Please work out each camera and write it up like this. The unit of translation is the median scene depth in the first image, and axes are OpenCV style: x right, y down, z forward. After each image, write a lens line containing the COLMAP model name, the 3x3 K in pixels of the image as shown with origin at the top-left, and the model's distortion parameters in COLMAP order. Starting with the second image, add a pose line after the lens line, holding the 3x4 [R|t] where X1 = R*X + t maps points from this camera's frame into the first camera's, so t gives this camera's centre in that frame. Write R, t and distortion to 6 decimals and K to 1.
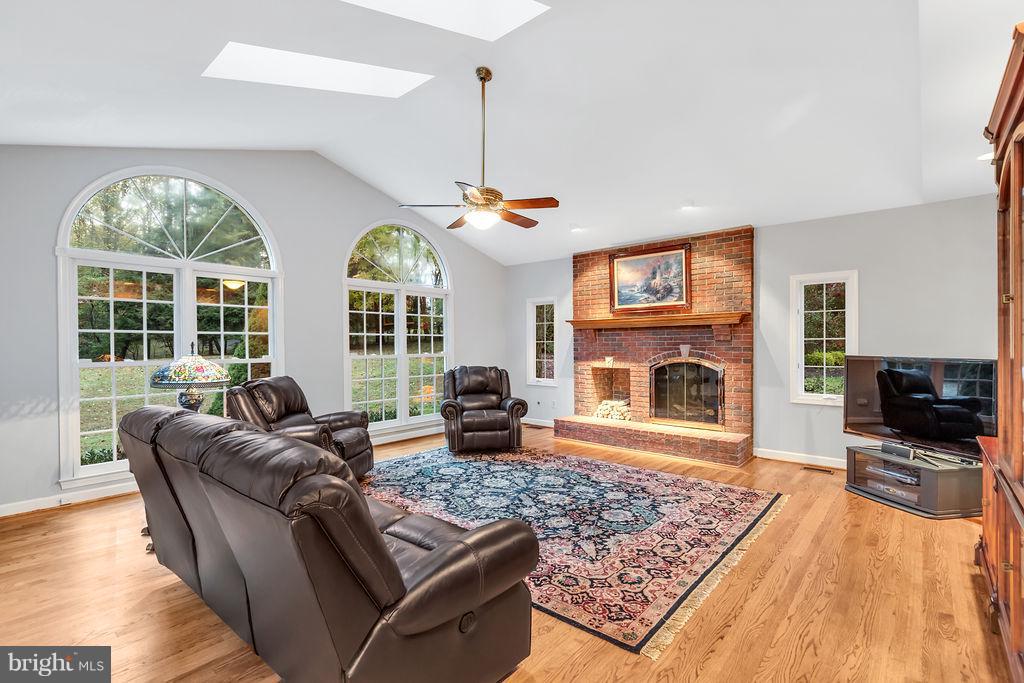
lens RADIAL K [[475.9, 0, 514.3], [0, 475.9, 346.6], [0, 0, 1]] dist [0.005539, 0.000016]
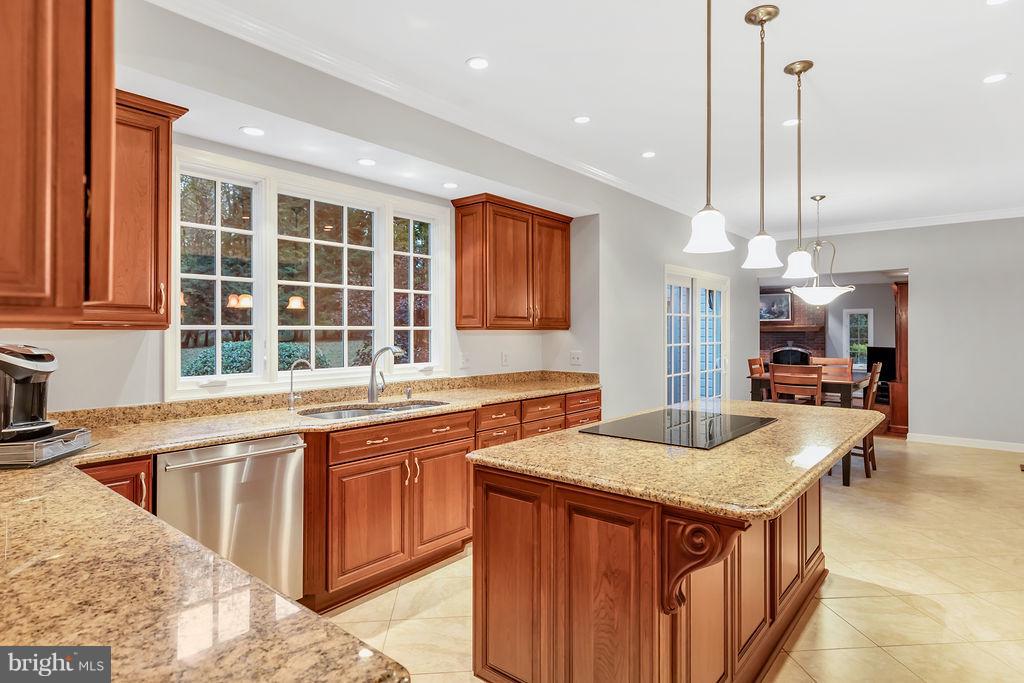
lens RADIAL K [[553.4, 0, 512.0], [0, 553.4, 334.3], [0, 0, 1]] dist [0.002188, -0.000397]
pose [[0.999696, 0.004658, 0.024223, -0.944173], [-0.004524, 0.999974, -0.005584, -0.014550], [-0.024249, 0.005473, 0.999691, -1.412748]]
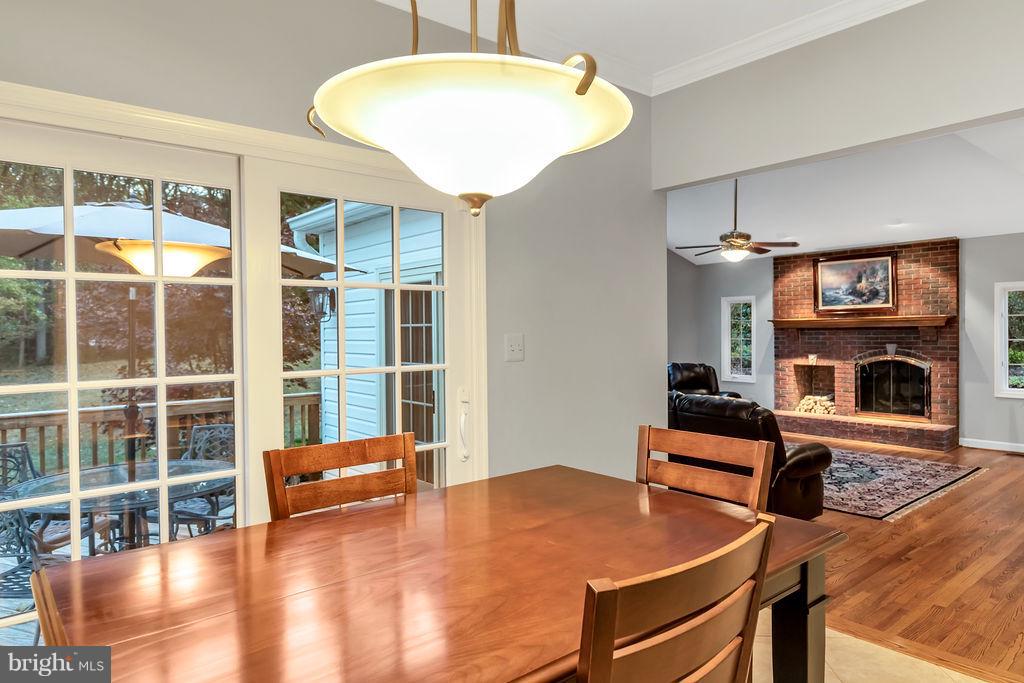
lens RADIAL K [[650.2, 0, 512.9], [0, 650.2, 335.5], [0, 0, 1]] dist [-0.000645, -0.003745]
pose [[0.988112, -0.003294, -0.153701, -0.290238], [0.003665, 0.999991, 0.002134, -0.032574], [0.153693, -0.002672, 0.988115, -0.650355]]
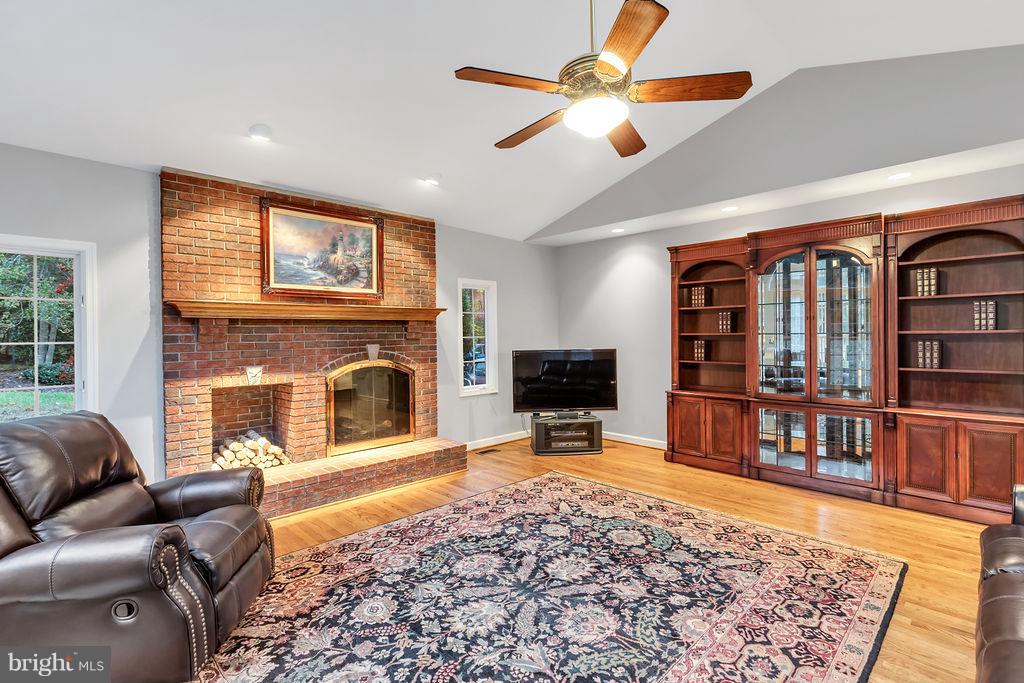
lens RADIAL K [[475.9, 0, 518.2], [0, 475.9, 336.7], [0, 0, 1]] dist [0.005539, 0.000016]
pose [[0.073397, 0.004810, 0.997291, -0.455433], [0.018736, 0.999805, -0.006201, -0.007902], [-0.997127, 0.019140, 0.073293, 0.764323]]
